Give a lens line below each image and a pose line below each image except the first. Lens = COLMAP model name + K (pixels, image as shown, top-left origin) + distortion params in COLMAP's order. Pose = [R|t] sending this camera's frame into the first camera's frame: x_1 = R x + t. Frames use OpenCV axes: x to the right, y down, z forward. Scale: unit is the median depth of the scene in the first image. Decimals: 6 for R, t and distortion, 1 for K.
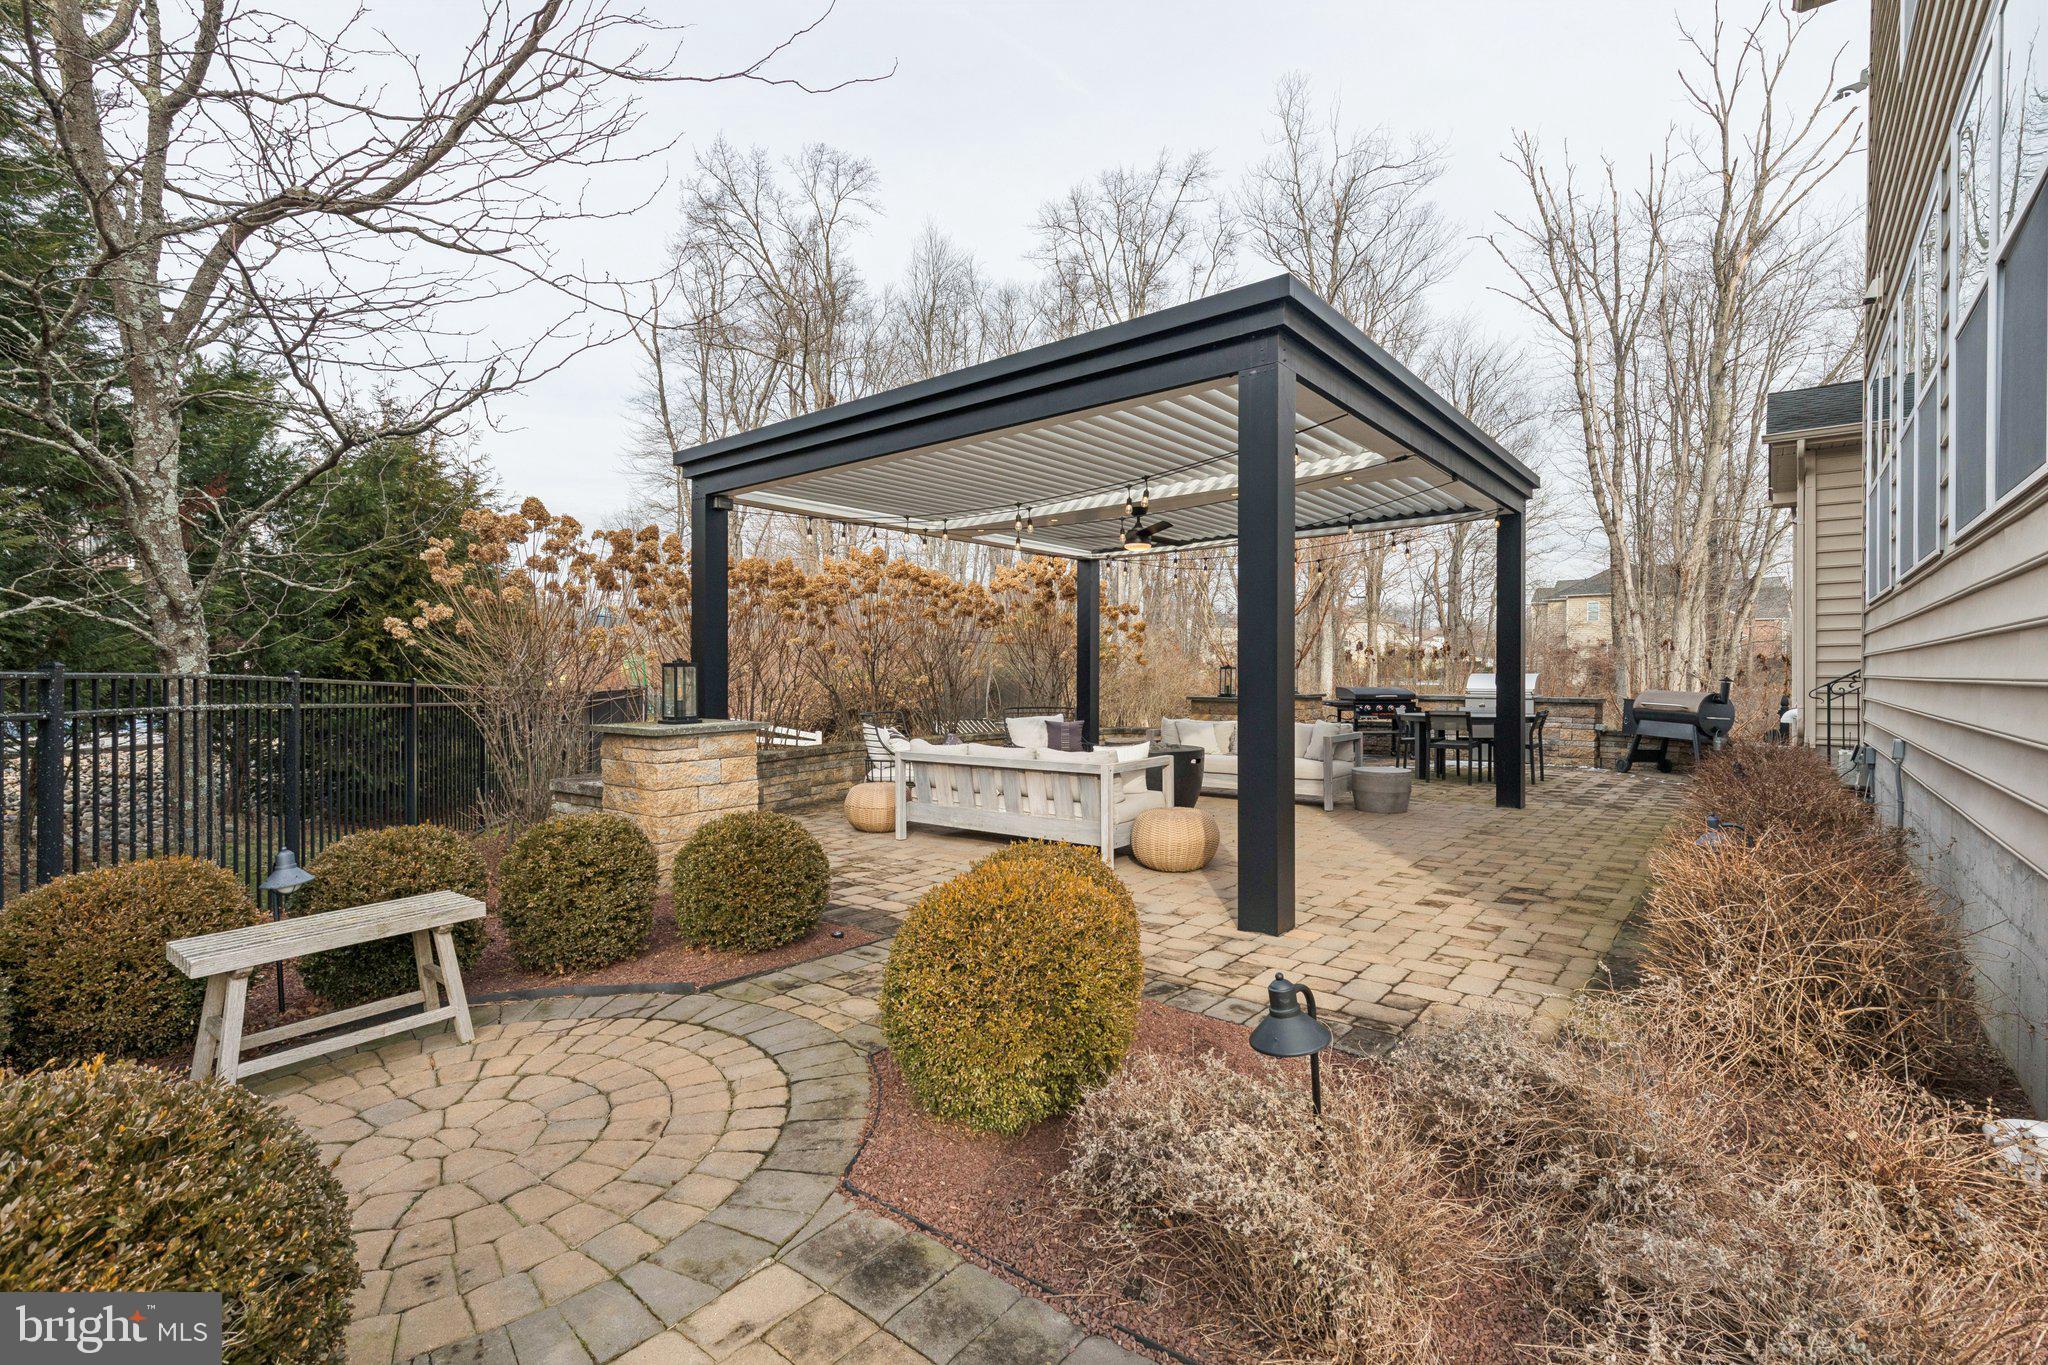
lens RADIAL K [[899.4, 0, 1020.9], [0, 899.4, 676.6], [0, 0, 1]] dist [0.000003, 0.000003]
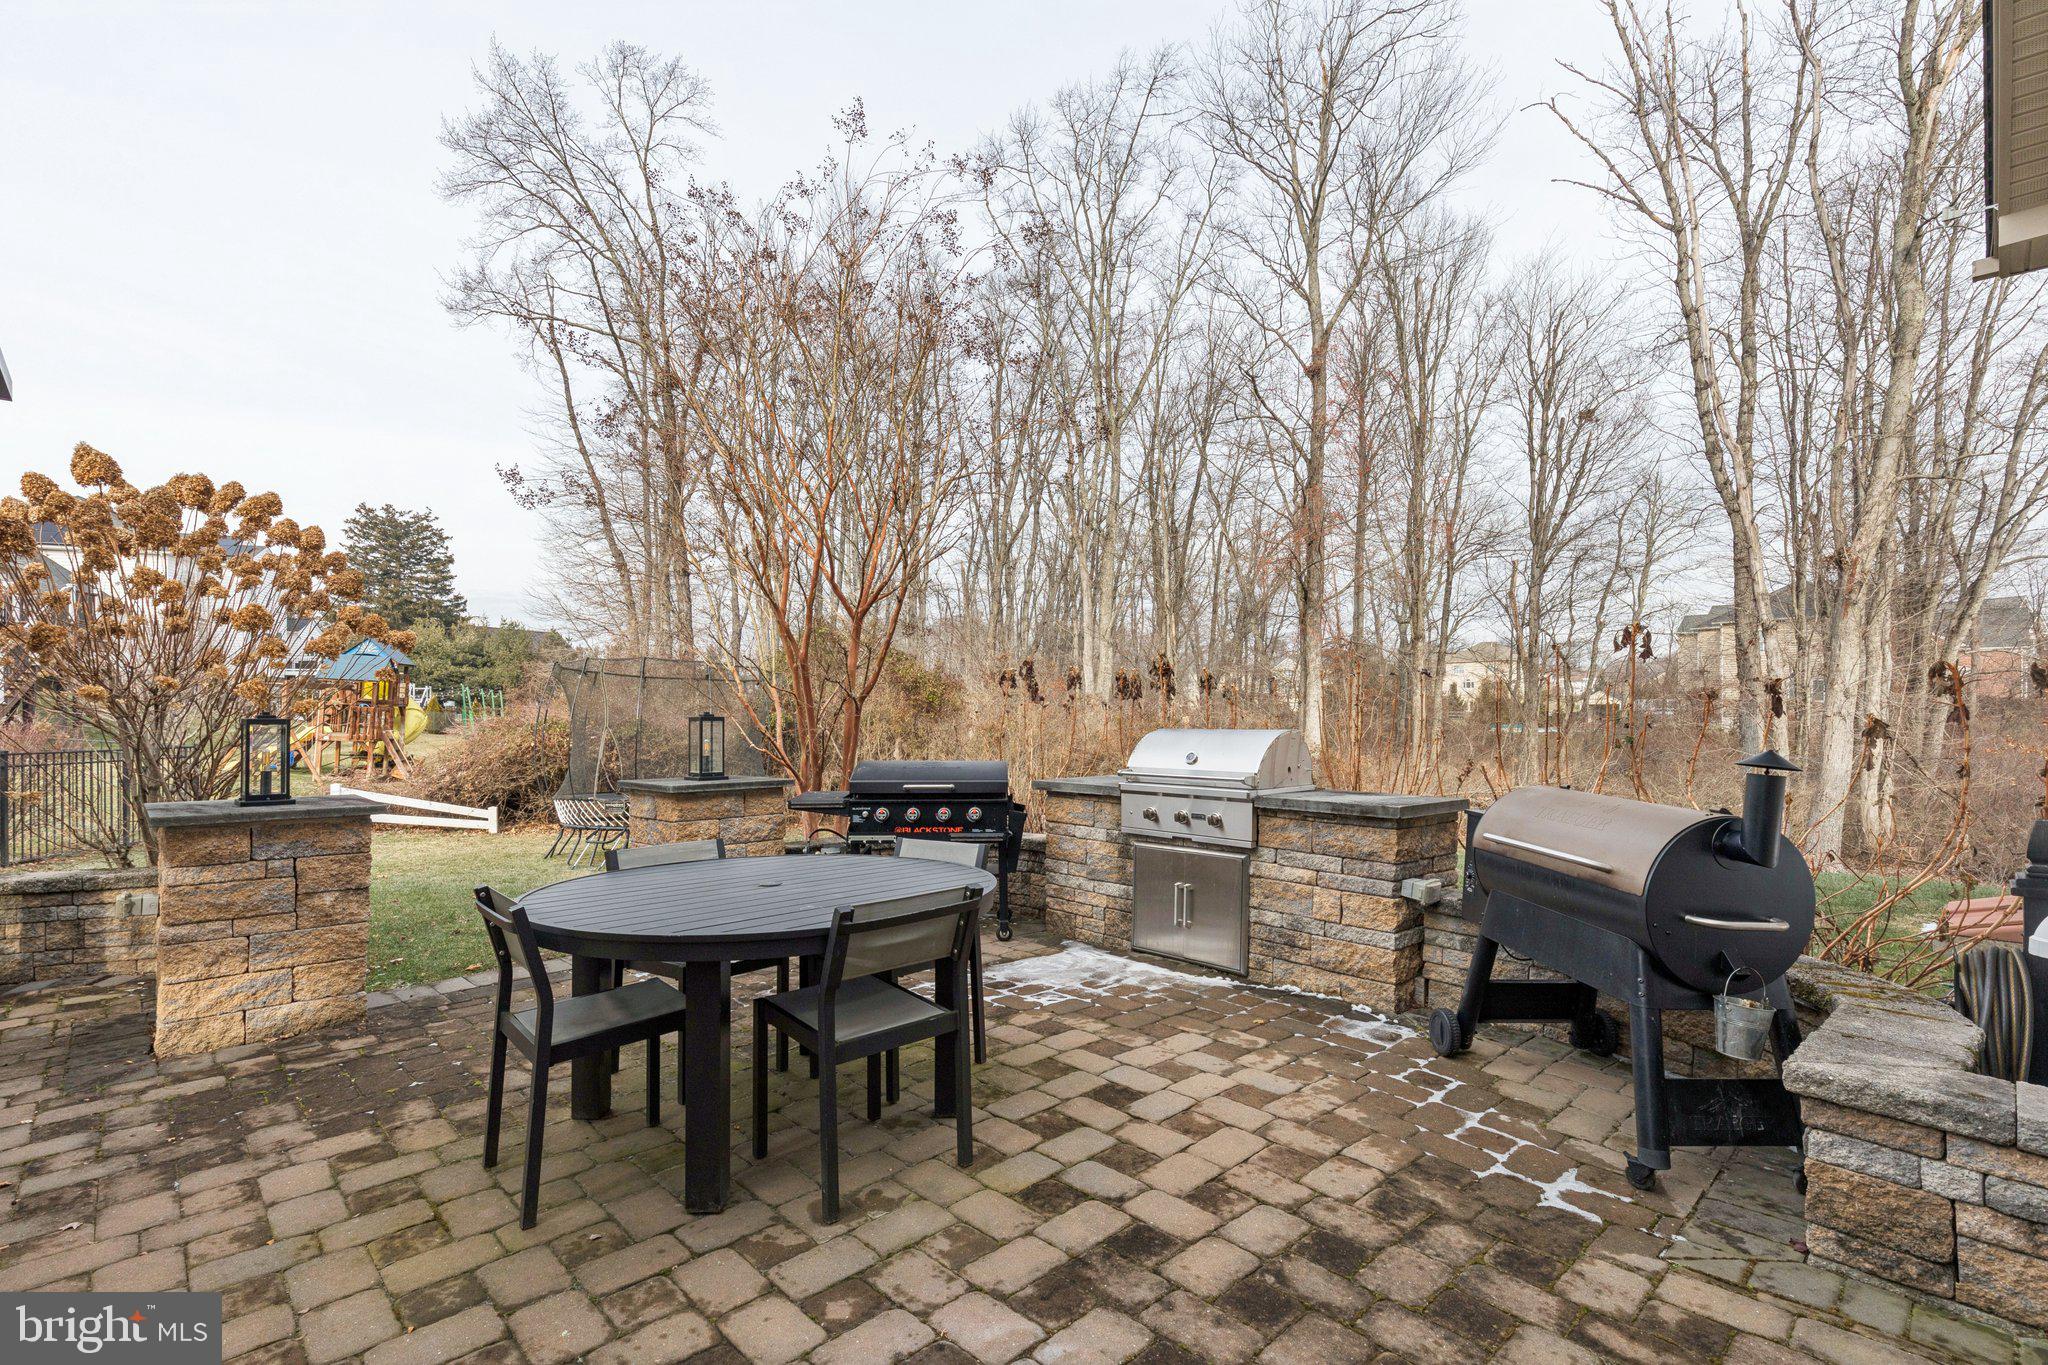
lens RADIAL K [[919.9, 0, 1030.1], [0, 919.9, 727.7], [0, 0, 1]] dist [0.002678, 0.001887]
pose [[0.993134, -0.006996, -0.116770, 0.209374], [0.007066, 0.999975, 0.000192, -0.001766], [0.116766, -0.001016, 0.993159, 0.249021]]
